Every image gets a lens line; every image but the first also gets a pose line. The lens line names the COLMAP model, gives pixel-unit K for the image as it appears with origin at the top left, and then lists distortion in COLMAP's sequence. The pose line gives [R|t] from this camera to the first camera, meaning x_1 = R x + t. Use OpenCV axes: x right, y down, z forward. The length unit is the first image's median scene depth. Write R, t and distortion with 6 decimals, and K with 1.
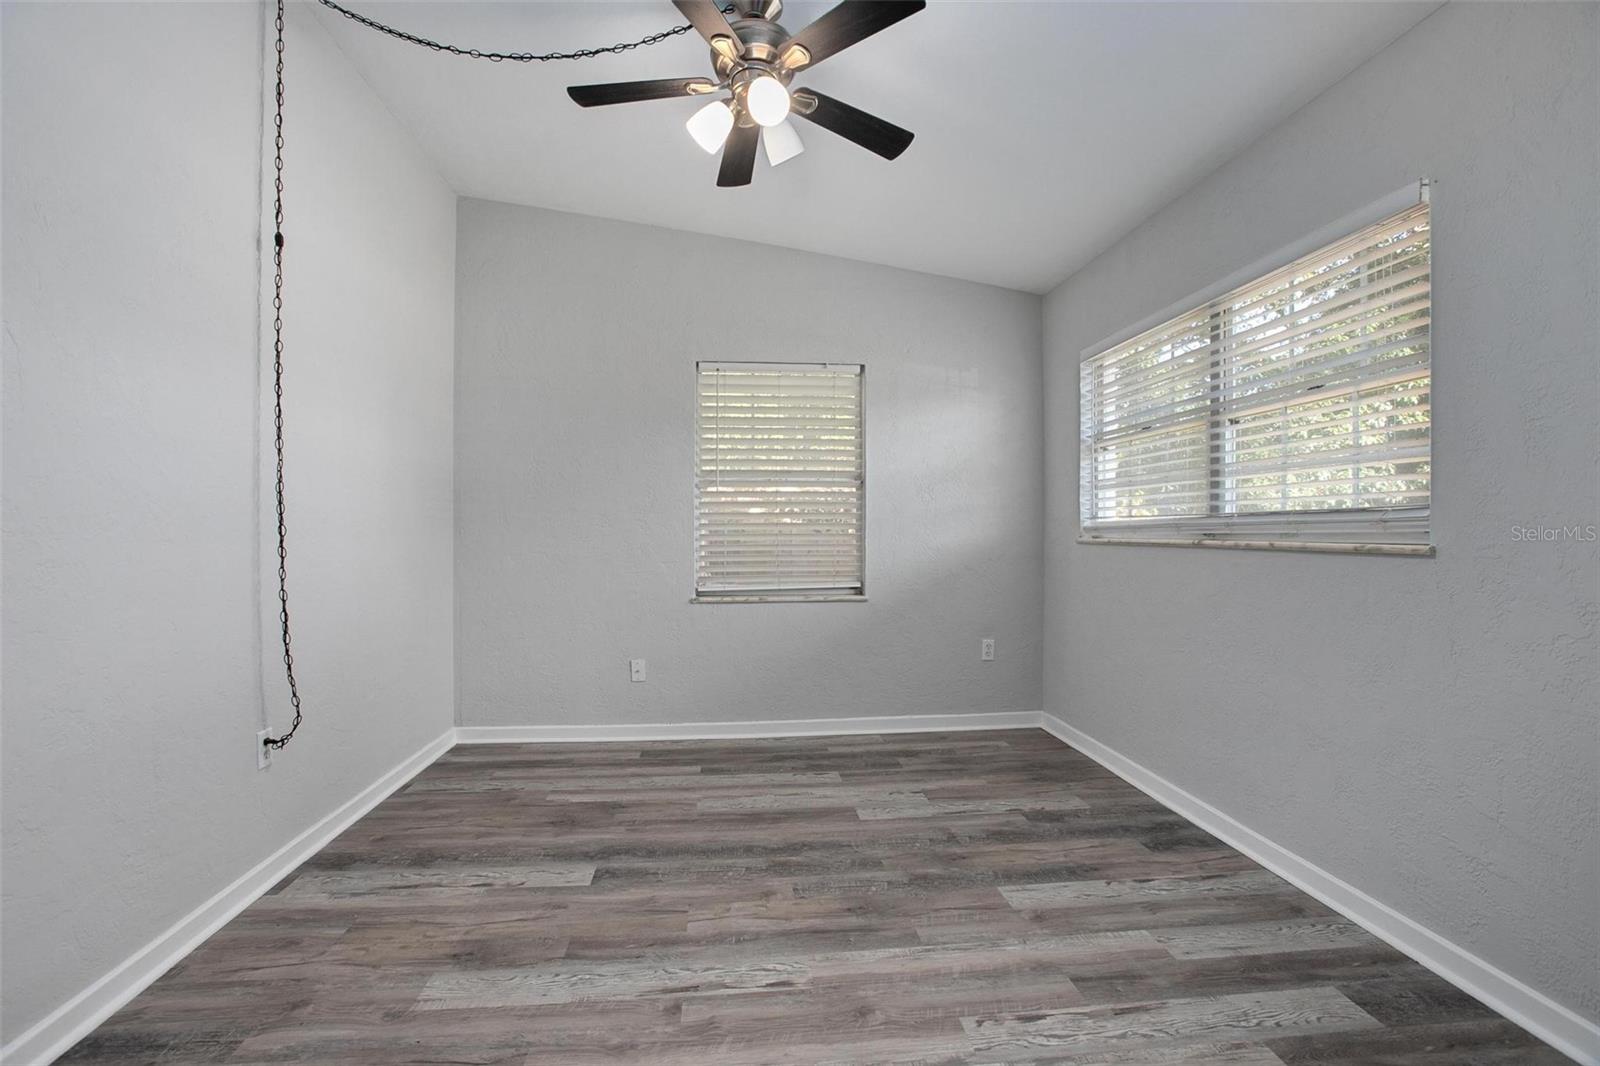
lens RADIAL K [[725.6, 0, 796.0], [0, 725.6, 529.6], [0, 0, 1]] dist [-0.074382, 0.029733]
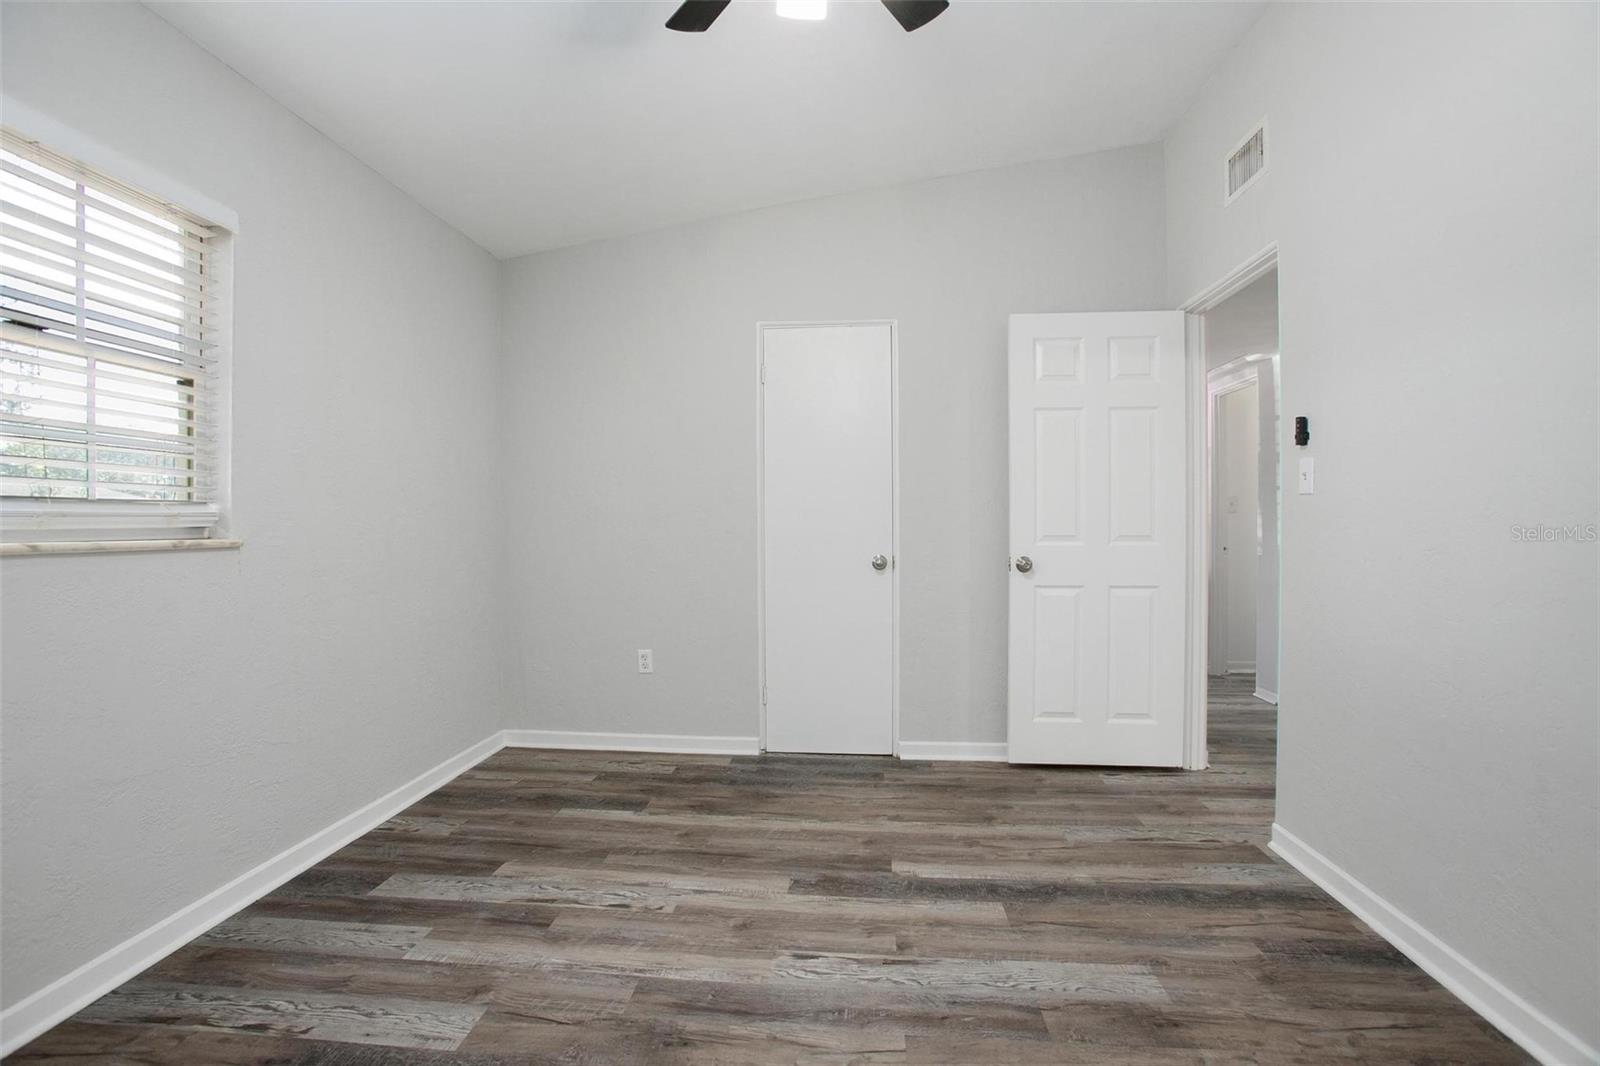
lens RADIAL K [[725.6, 0, 796.0], [0, 725.6, 529.6], [0, 0, 1]] dist [-0.074382, 0.029733]
pose [[-0.981338, 0.001139, 0.192287, -0.208432], [0.002666, 0.999967, 0.007684, 0.002066], [-0.192272, 0.008053, -0.981309, 1.995222]]
